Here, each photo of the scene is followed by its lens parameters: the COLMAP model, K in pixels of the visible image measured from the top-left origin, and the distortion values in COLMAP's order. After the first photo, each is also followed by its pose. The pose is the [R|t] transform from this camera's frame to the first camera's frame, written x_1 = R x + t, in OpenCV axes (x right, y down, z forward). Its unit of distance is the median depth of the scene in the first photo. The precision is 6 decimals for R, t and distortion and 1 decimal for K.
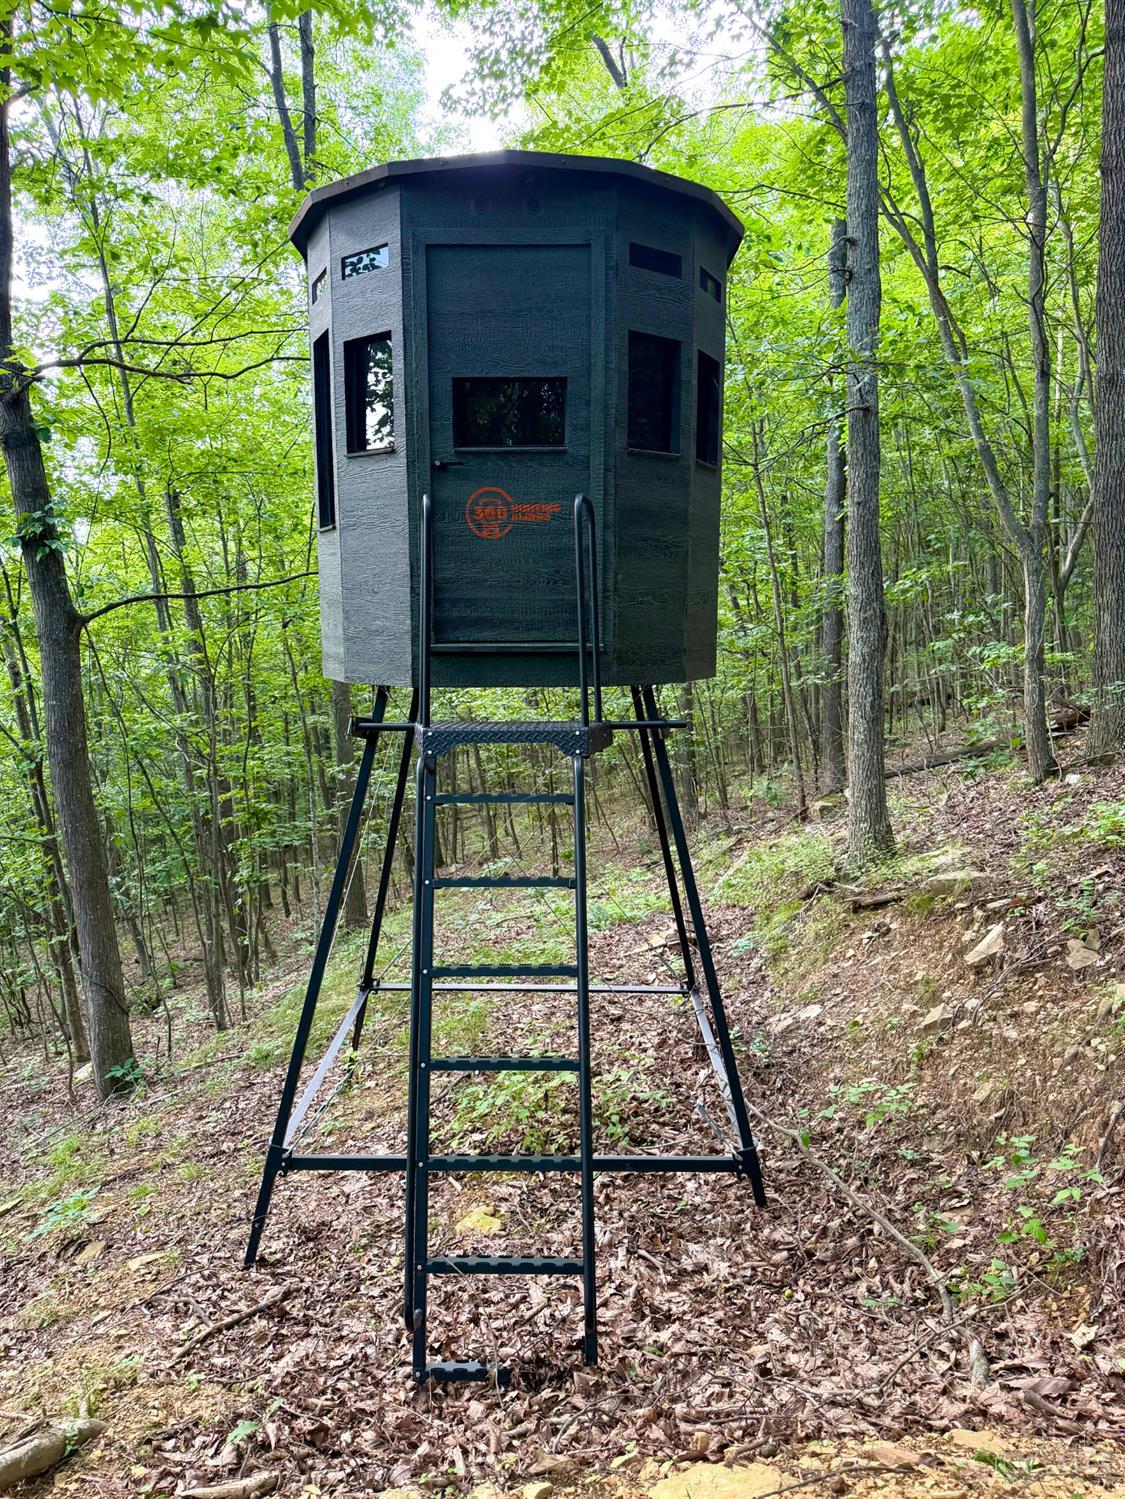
lens RADIAL K [[1009.3, 0, 562.5], [0, 1009.3, 749.5], [0, 0, 1]] dist [0.002920, 0.003358]
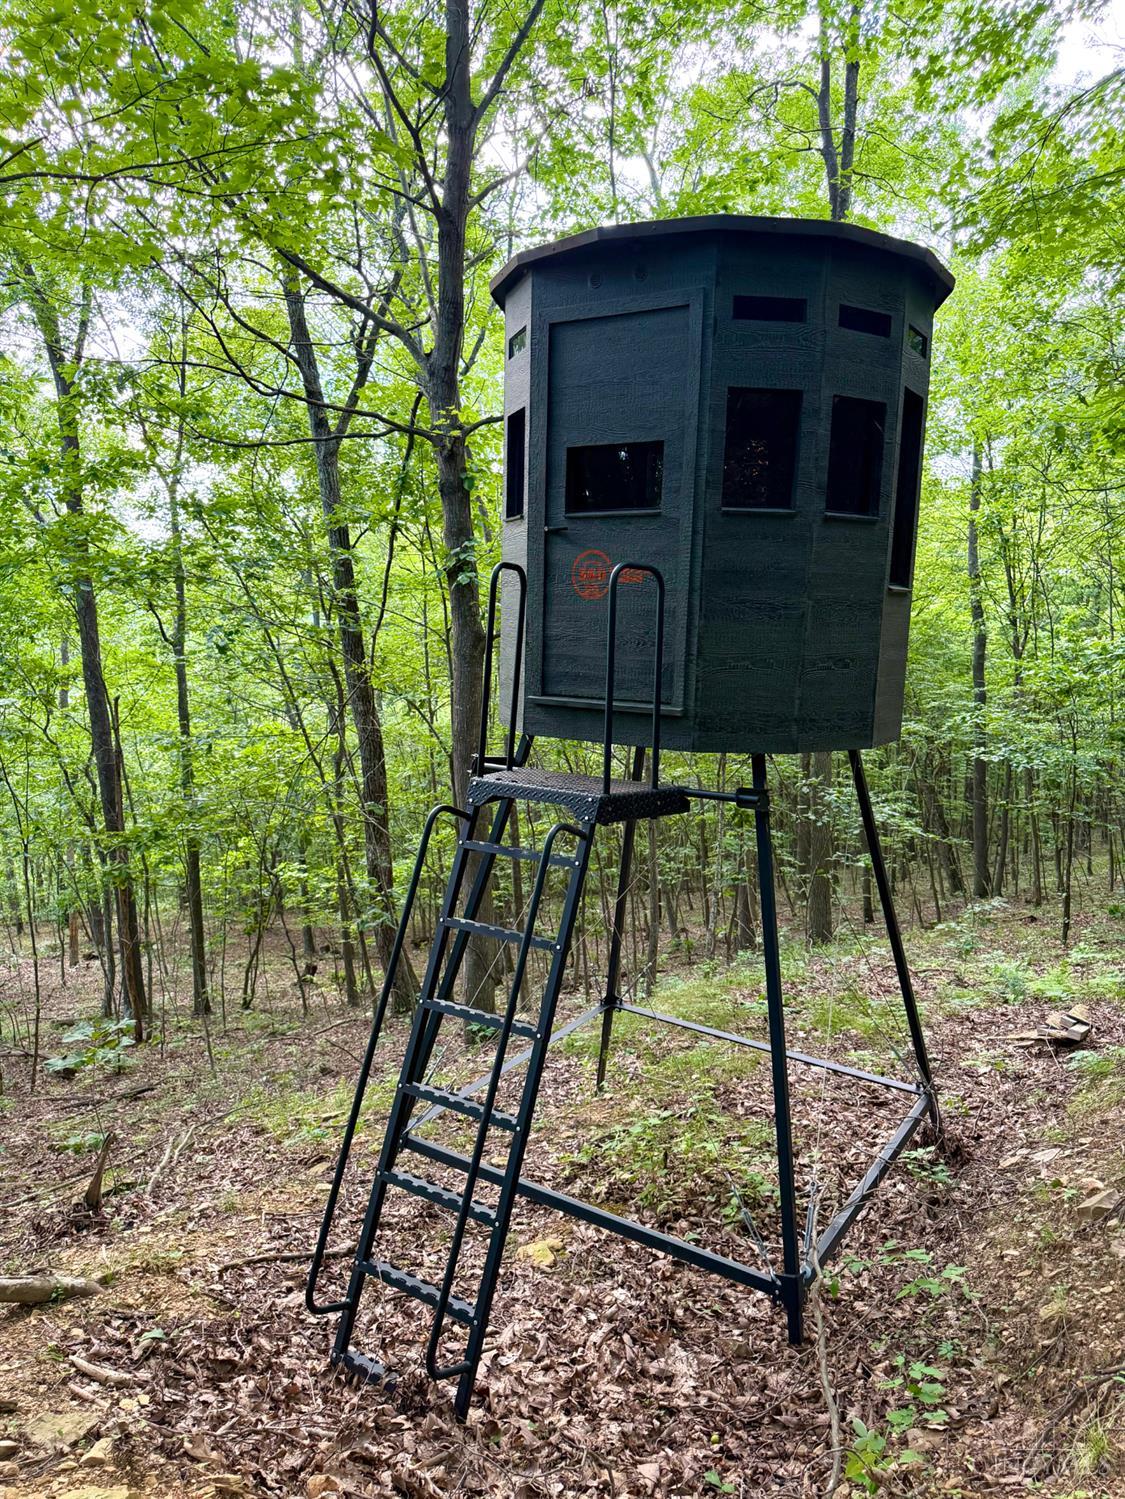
lens RADIAL K [[1009.3, 0, 562.5], [0, 1009.3, 749.5], [0, 0, 1]] dist [0.002920, 0.003358]
pose [[0.862041, 0.102426, -0.496381, 0.439366], [-0.104732, 0.994228, 0.023272, -0.079702], [0.495900, 0.031926, 0.867793, 0.102790]]
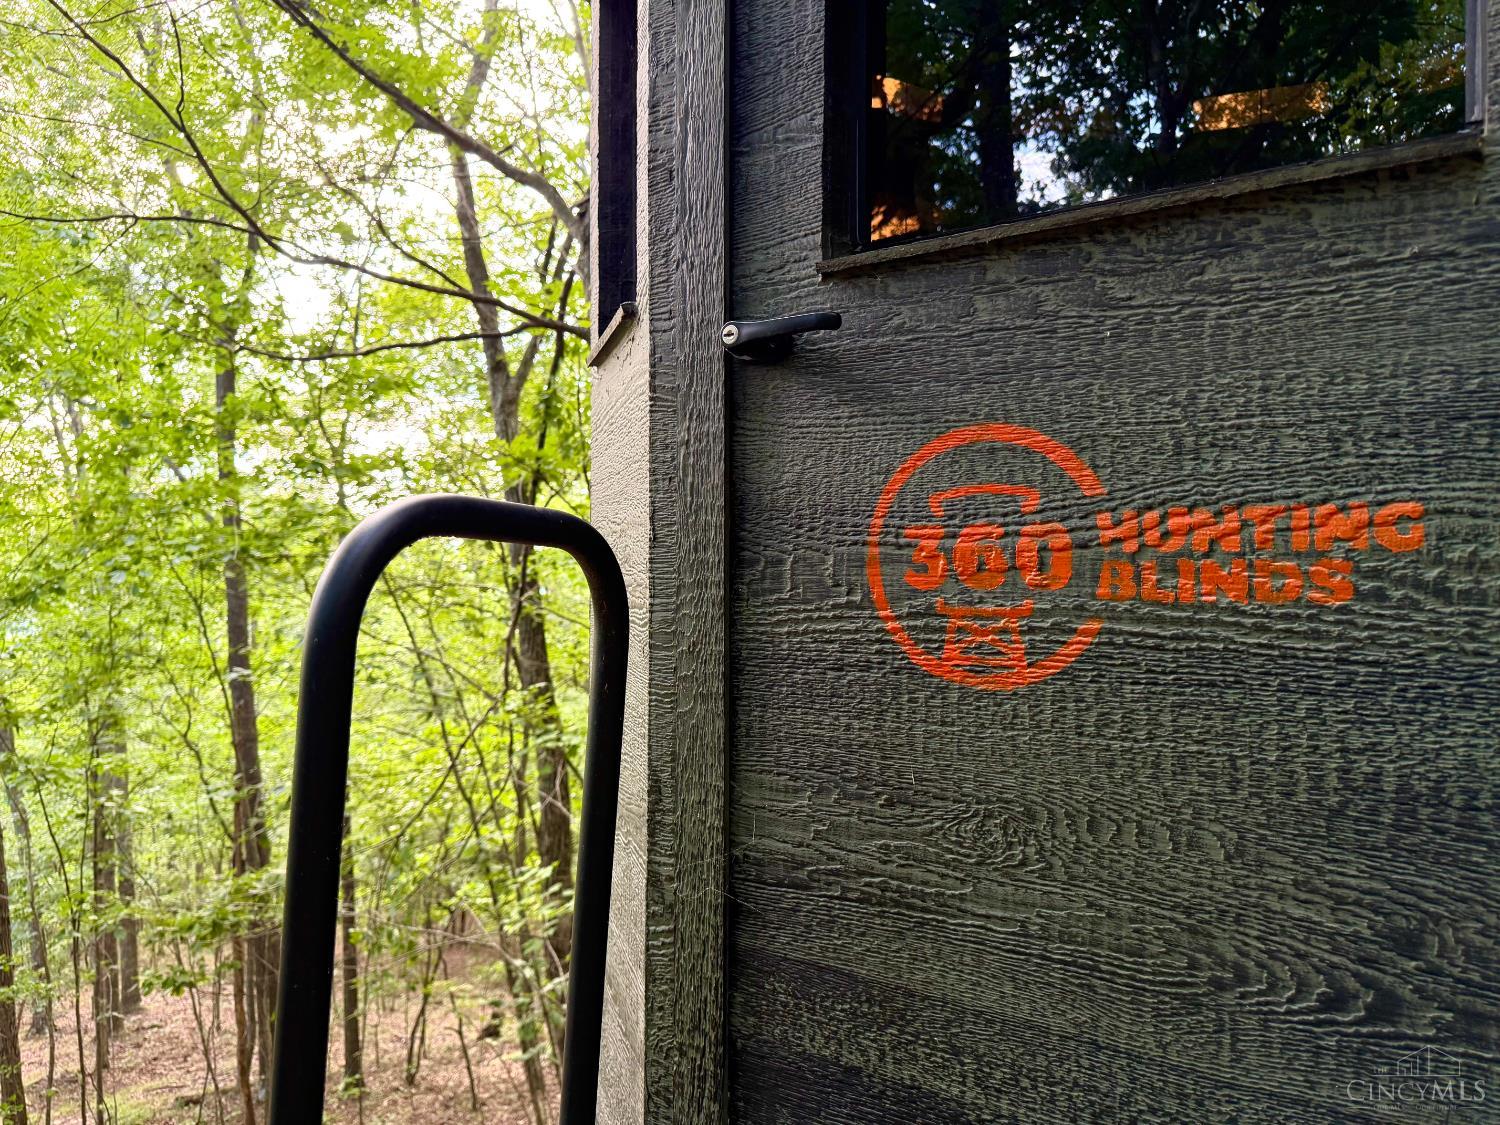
lens RADIAL K [[1009.9, 0, 750.0], [0, 1009.9, 562.5], [0, 0, 1]] dist [0.002920, 0.003358]
pose [[0.839918, 0.008457, -0.542647, -0.008443], [-0.085874, 0.989353, -0.117500, -0.213226], [0.535876, 0.145290, 0.831702, 0.843718]]
